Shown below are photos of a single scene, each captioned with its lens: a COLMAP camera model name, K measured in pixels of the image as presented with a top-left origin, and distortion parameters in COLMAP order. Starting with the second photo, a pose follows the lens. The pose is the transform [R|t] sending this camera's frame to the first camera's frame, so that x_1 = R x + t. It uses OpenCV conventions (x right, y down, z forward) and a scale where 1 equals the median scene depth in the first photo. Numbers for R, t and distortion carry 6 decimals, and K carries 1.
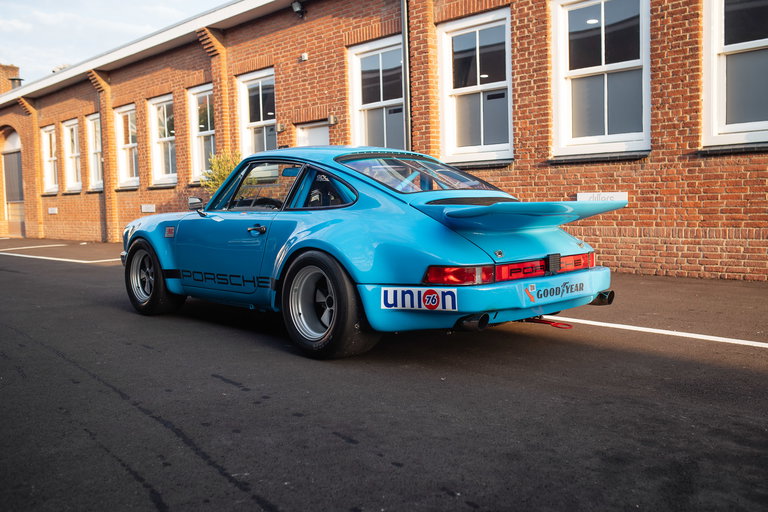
lens RADIAL K [[729.9, 0, 384.3], [0, 729.9, 254.2], [0, 0, 1]] dist [-0.066691, 0.100570]
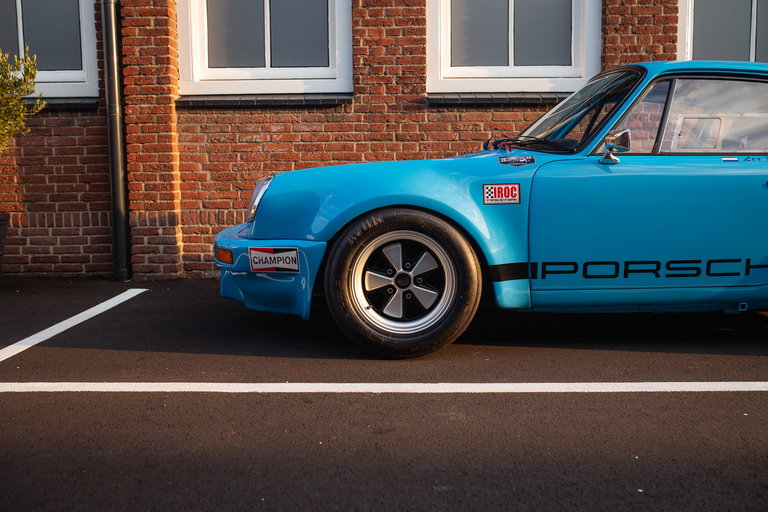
lens RADIAL K [[729.9, 0, 384.3], [0, 729.9, 254.2], [0, 0, 1]] dist [-0.066691, 0.100570]
pose [[0.692013, -0.060841, 0.719317, -0.250214], [0.046659, 0.998128, 0.039535, -0.027184], [-0.720376, 0.006204, 0.693556, 0.633354]]
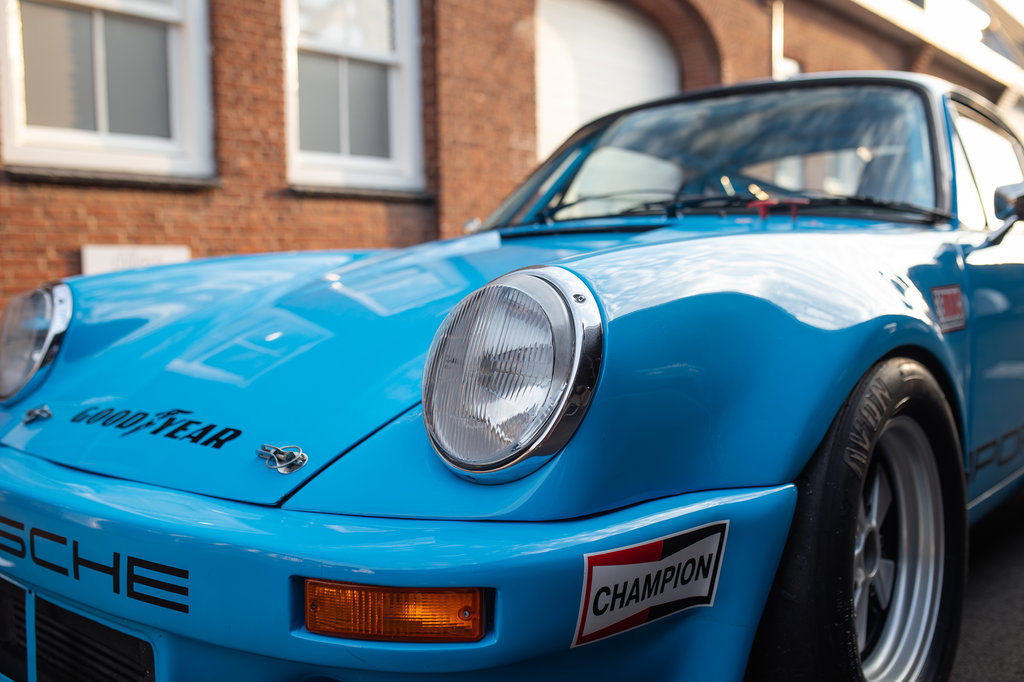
lens RADIAL K [[982.5, 0, 518.9], [0, 982.5, 339.9], [0, 0, 1]] dist [-0.065750, 0.092083]
pose [[-0.114006, -0.047233, 0.992357, -0.405346], [0.093301, 0.993946, 0.058028, -0.035345], [-0.989089, 0.099203, -0.108909, 0.803422]]
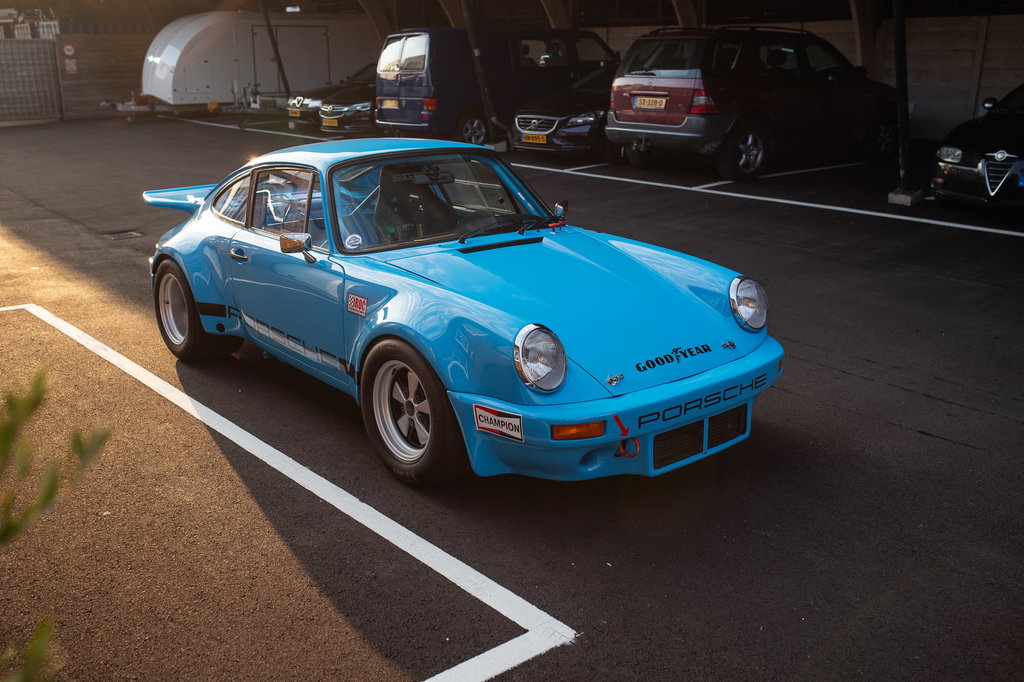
lens RADIAL K [[973.2, 0, 512.3], [0, 973.2, 338.7], [0, 0, 1]] dist [-0.066691, 0.100570]
pose [[-0.998753, 0.003900, 0.049778, -0.163313], [0.020770, 0.939045, 0.343167, -0.193136], [-0.045406, 0.343772, -0.937955, 1.309502]]
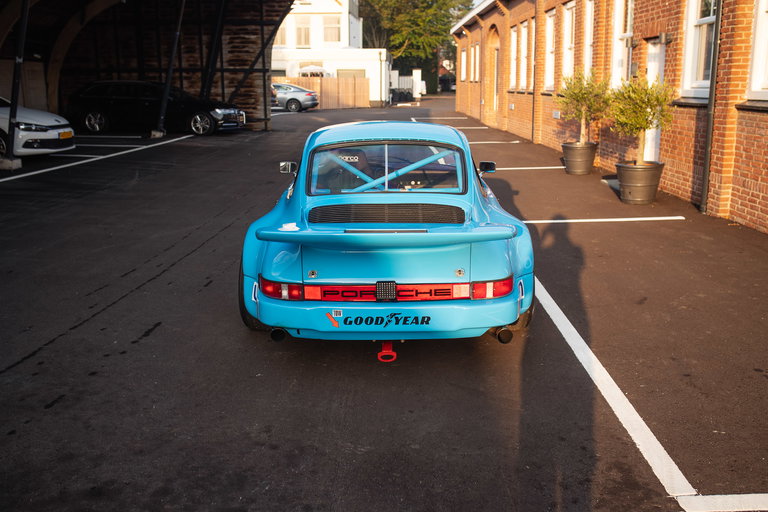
lens RADIAL K [[729.9, 0, 384.3], [0, 729.9, 254.2], [0, 0, 1]] dist [-0.066691, 0.100570]
pose [[0.724488, 0.173196, -0.667173, 0.421879], [-0.056093, 0.979521, 0.193369, -0.107232], [0.687001, -0.102670, 0.719367, 0.157653]]
